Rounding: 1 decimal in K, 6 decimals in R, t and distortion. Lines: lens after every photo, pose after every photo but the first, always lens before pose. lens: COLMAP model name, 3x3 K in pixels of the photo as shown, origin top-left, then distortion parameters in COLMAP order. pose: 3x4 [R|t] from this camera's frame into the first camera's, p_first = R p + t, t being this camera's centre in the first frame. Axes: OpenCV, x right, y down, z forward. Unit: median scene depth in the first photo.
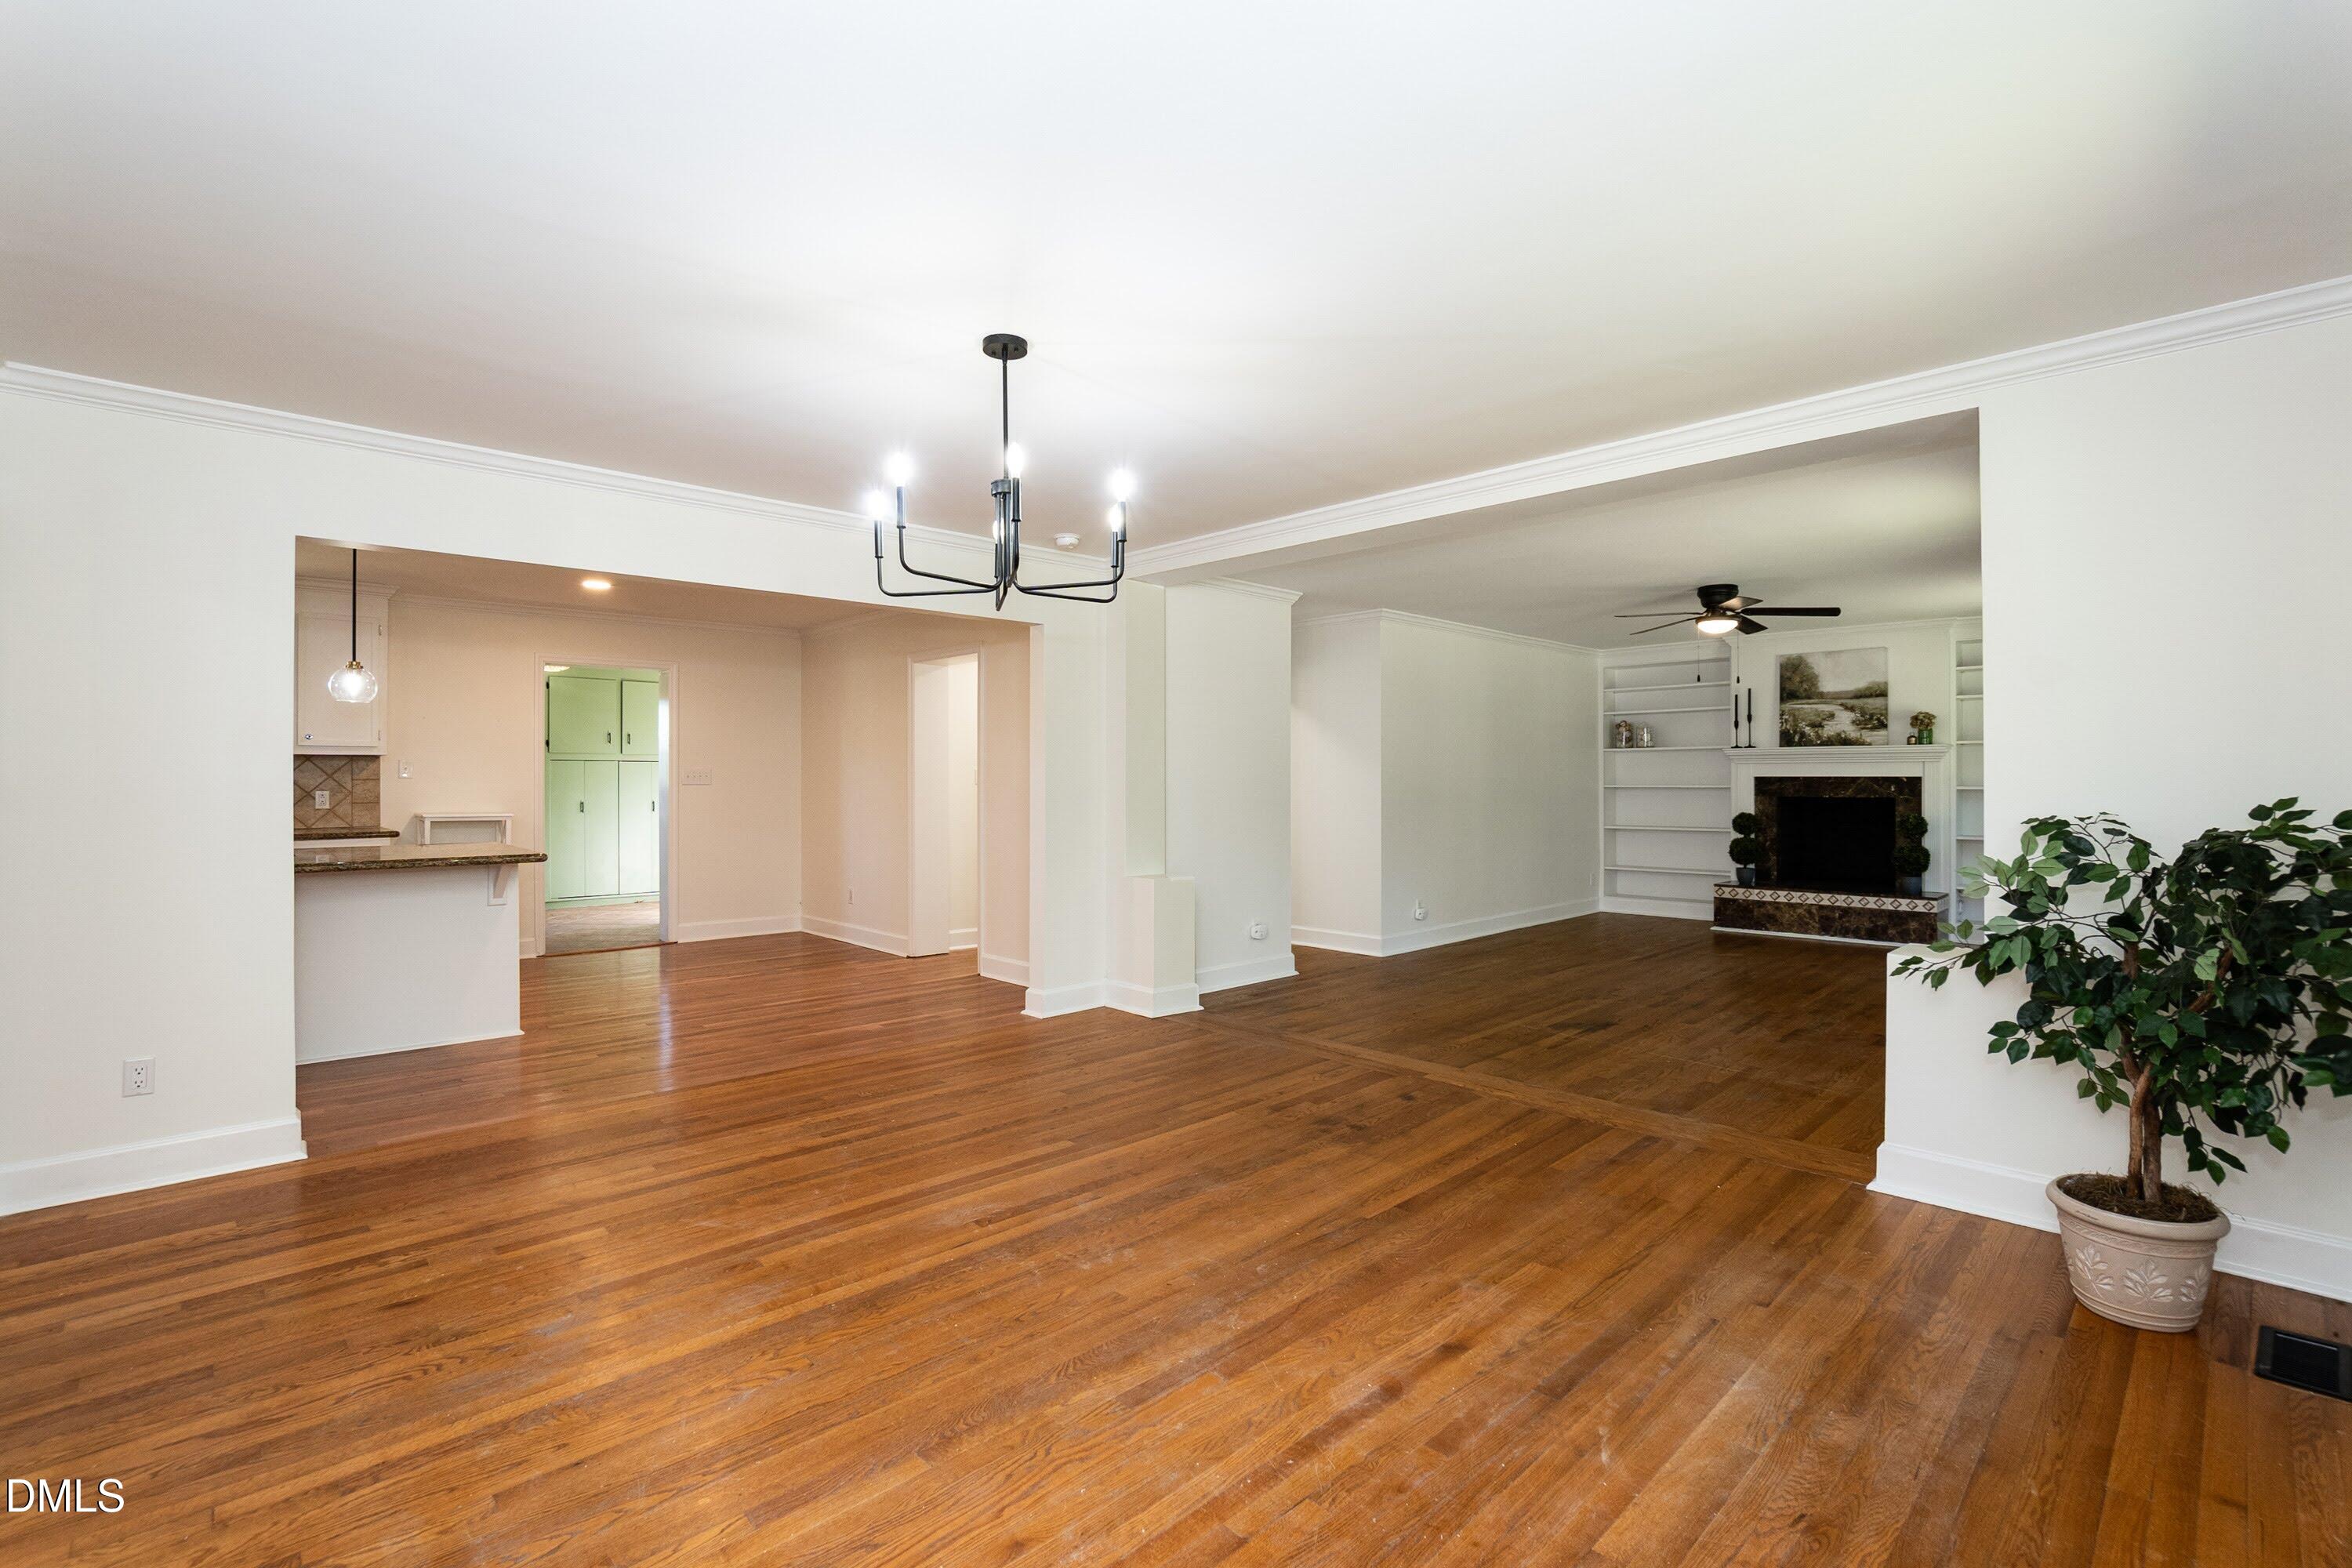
lens RADIAL K [[1064.5, 0, 1169.7], [0, 1064.5, 773.7], [0, 0, 1]] dist [-0.019021, 0.000823]
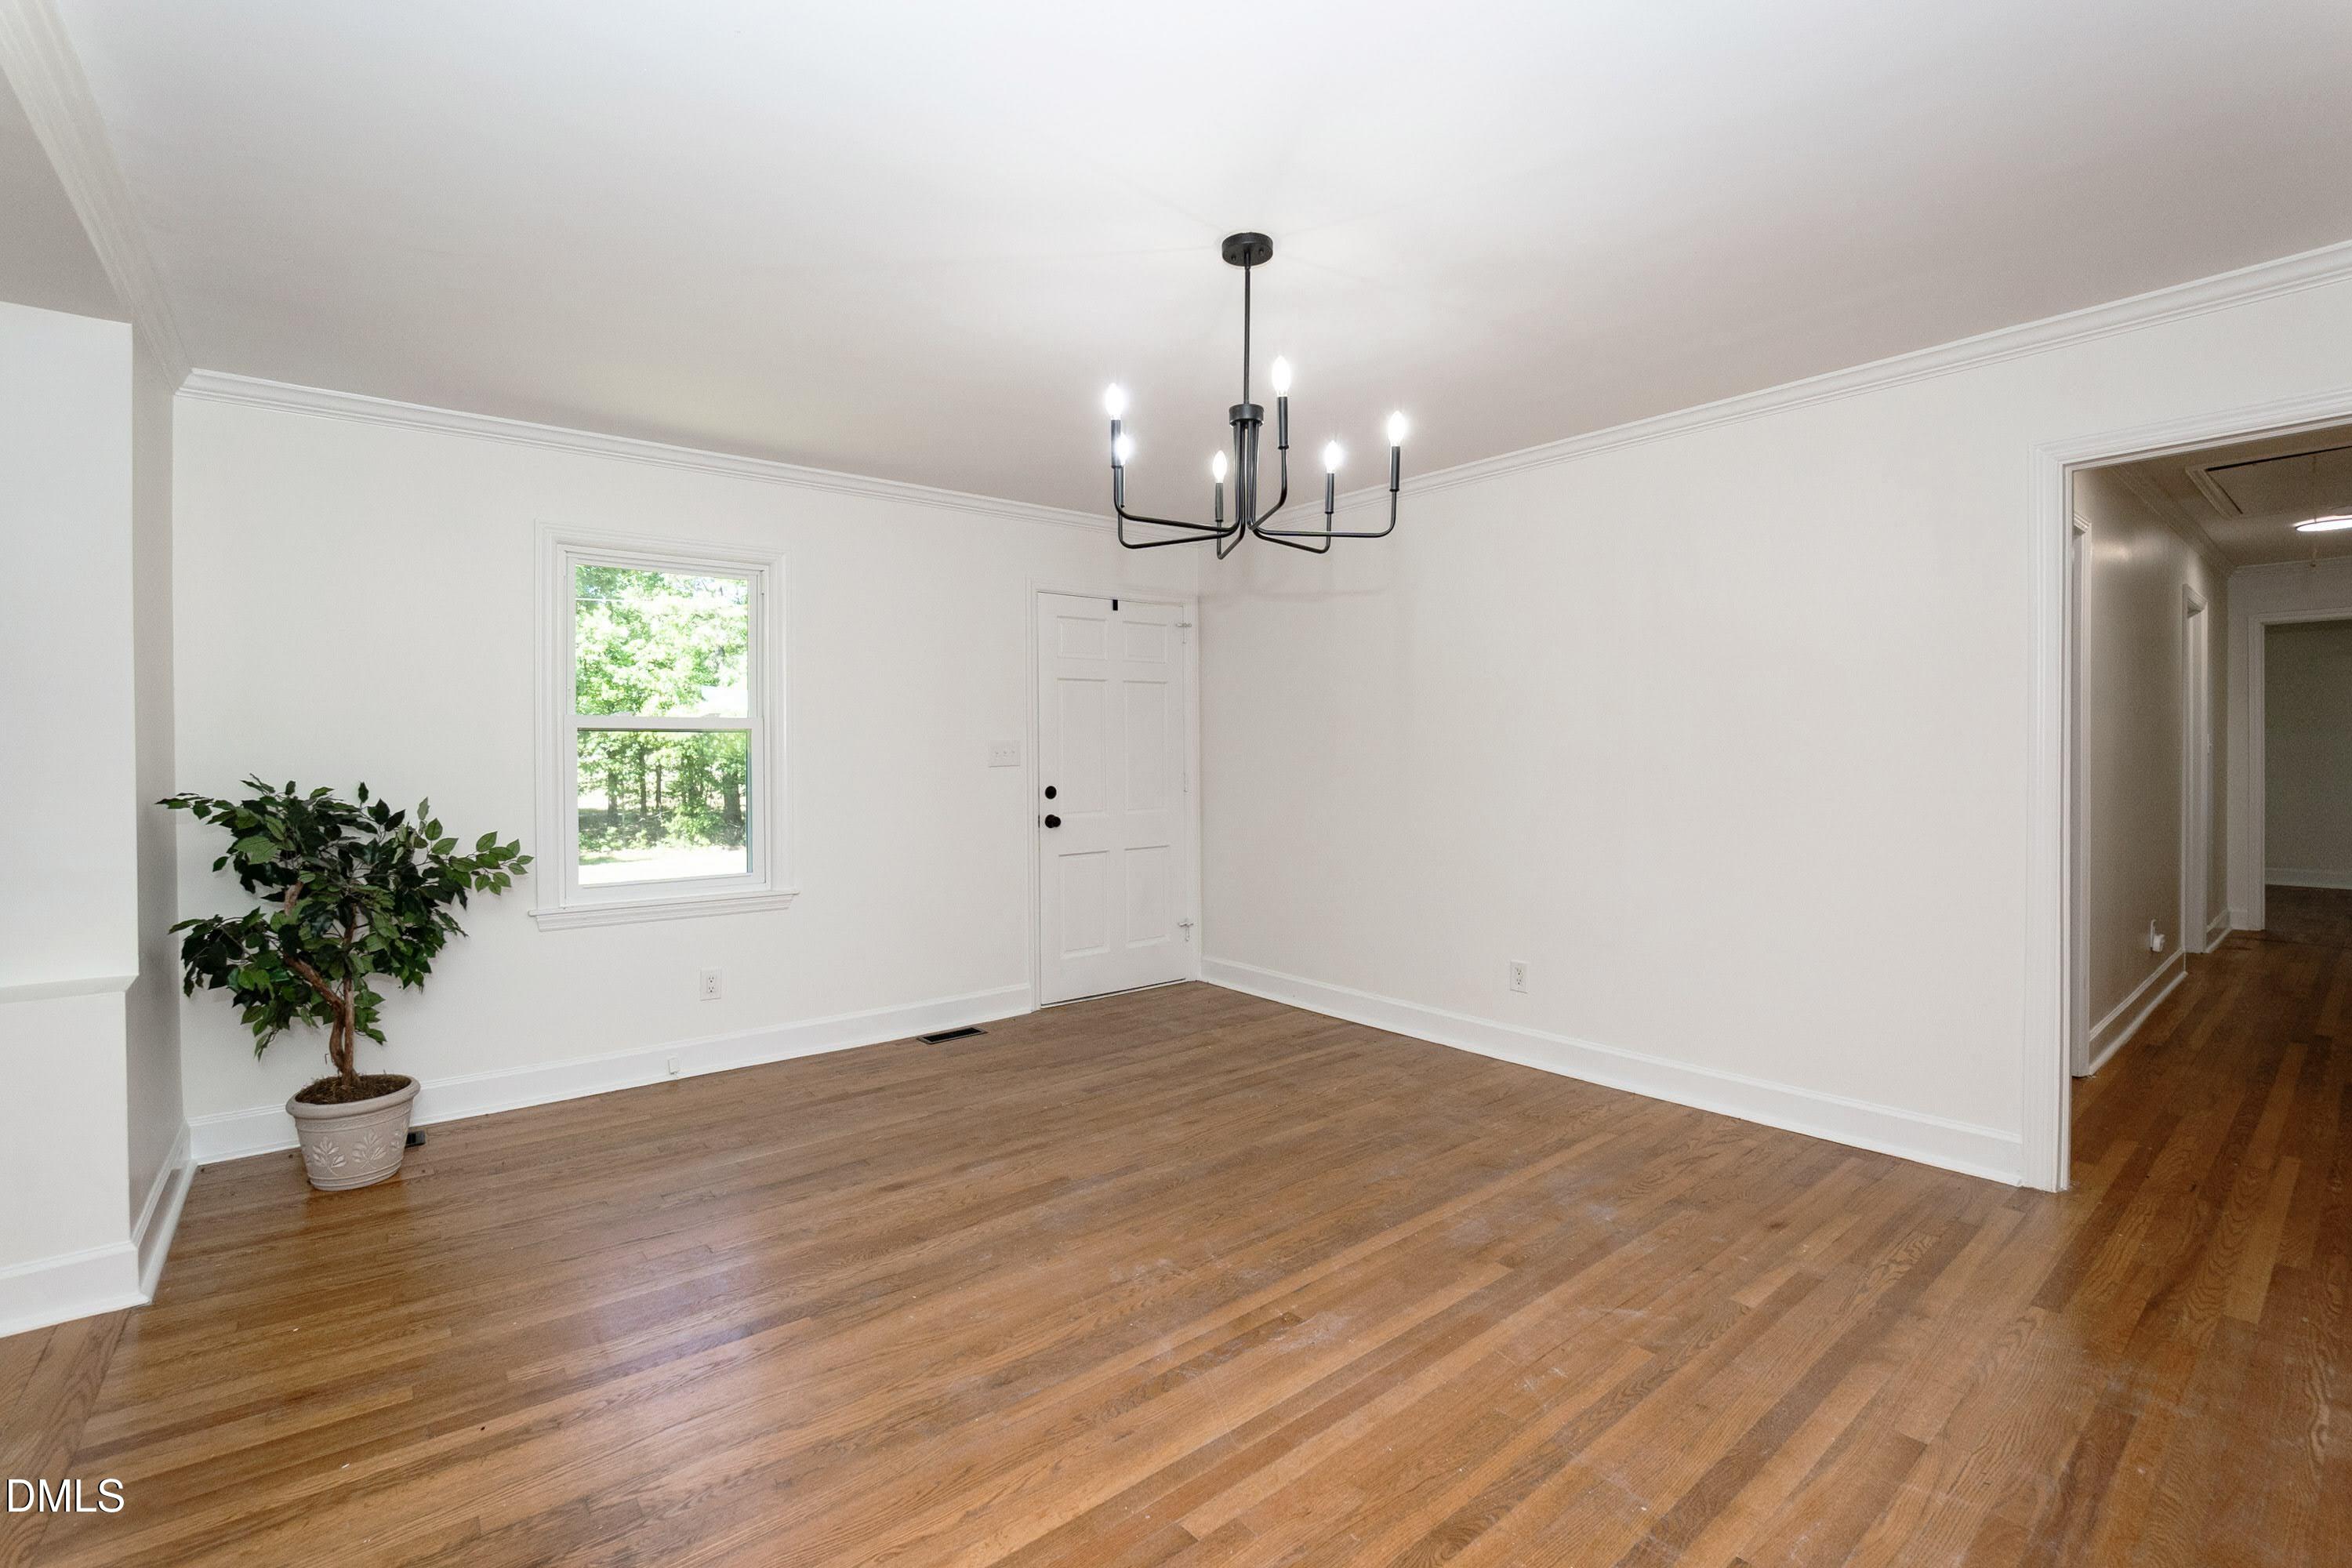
lens RADIAL K [[999.8, 0, 1176.0], [0, 999.8, 784.0], [0, 0, 1]] dist [-0.000522, -0.000025]
pose [[-0.997156, 0.005150, 0.075187, -0.160524], [0.007022, 0.999671, 0.024657, 0.004852], [-0.075035, 0.025115, -0.996865, 1.878445]]
